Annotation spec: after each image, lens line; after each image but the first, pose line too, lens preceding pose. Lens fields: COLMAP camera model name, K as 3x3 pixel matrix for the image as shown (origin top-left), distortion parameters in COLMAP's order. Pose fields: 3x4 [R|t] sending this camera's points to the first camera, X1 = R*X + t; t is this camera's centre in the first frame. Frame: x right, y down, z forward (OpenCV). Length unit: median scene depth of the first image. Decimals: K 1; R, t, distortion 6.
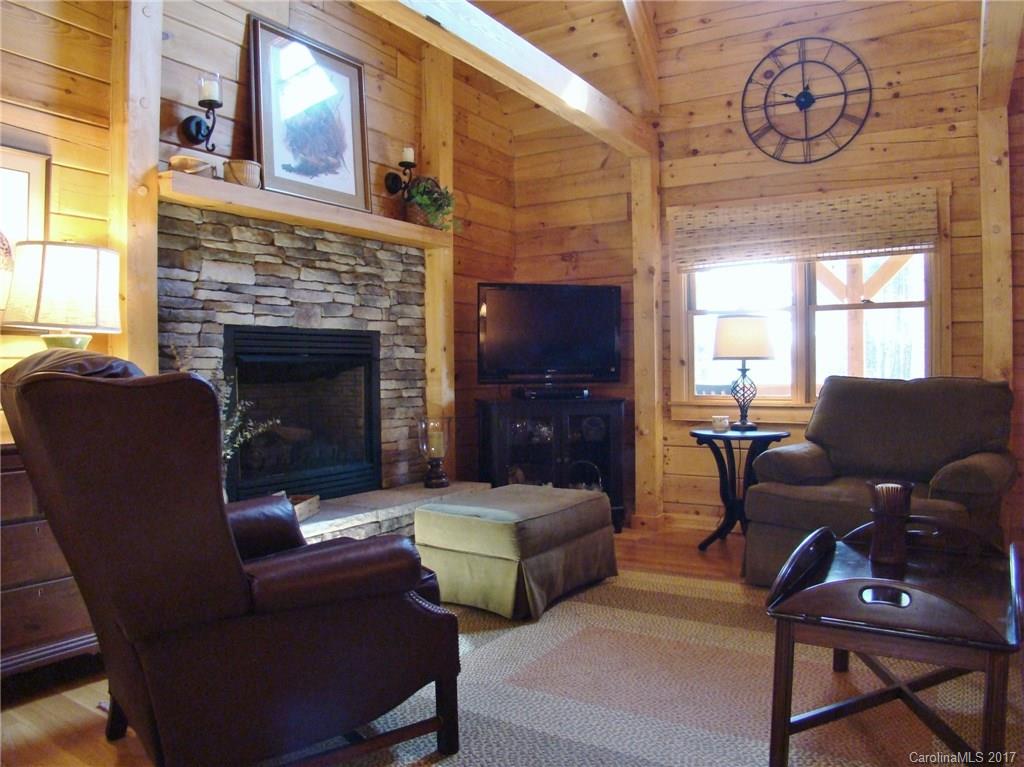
lens RADIAL K [[750.3, 0, 512.0], [0, 750.3, 383.5], [0, 0, 1]] dist [-0.197744, 0.111101]
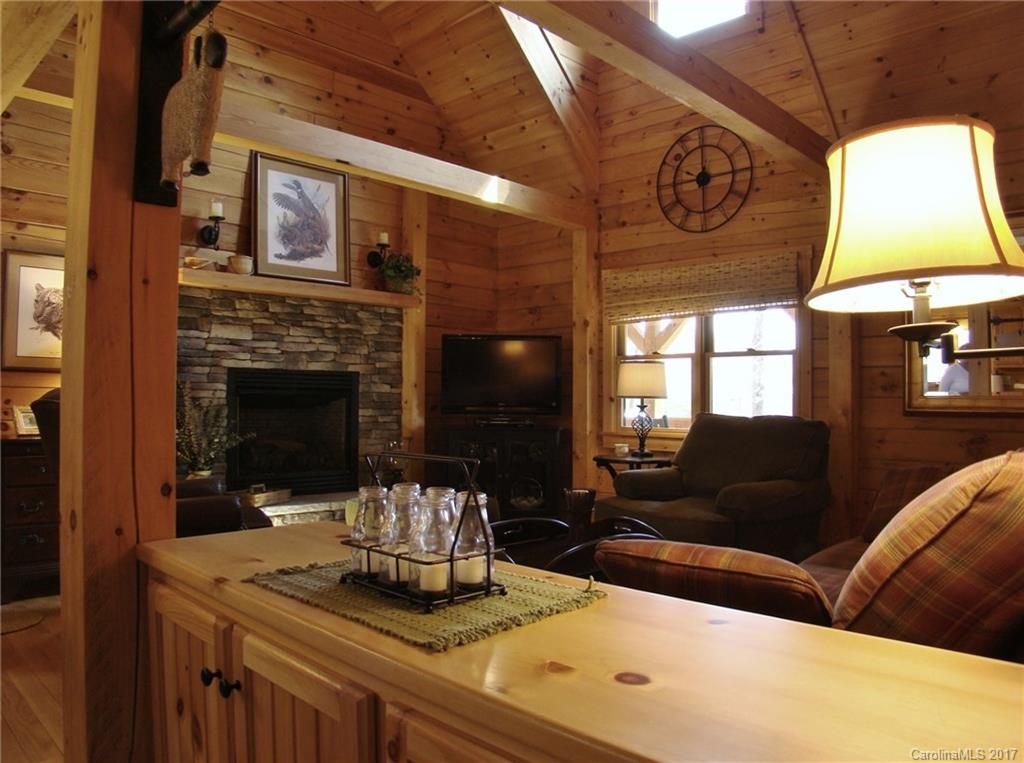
lens RADIAL K [[750.3, 0, 512.0], [0, 750.3, 381.5], [0, 0, 1]] dist [-0.197744, 0.111101]
pose [[0.978502, 0.013900, -0.205770, 0.356809], [-0.022683, 0.998927, -0.040385, -0.005340], [0.204988, 0.044184, 0.977767, -0.239041]]
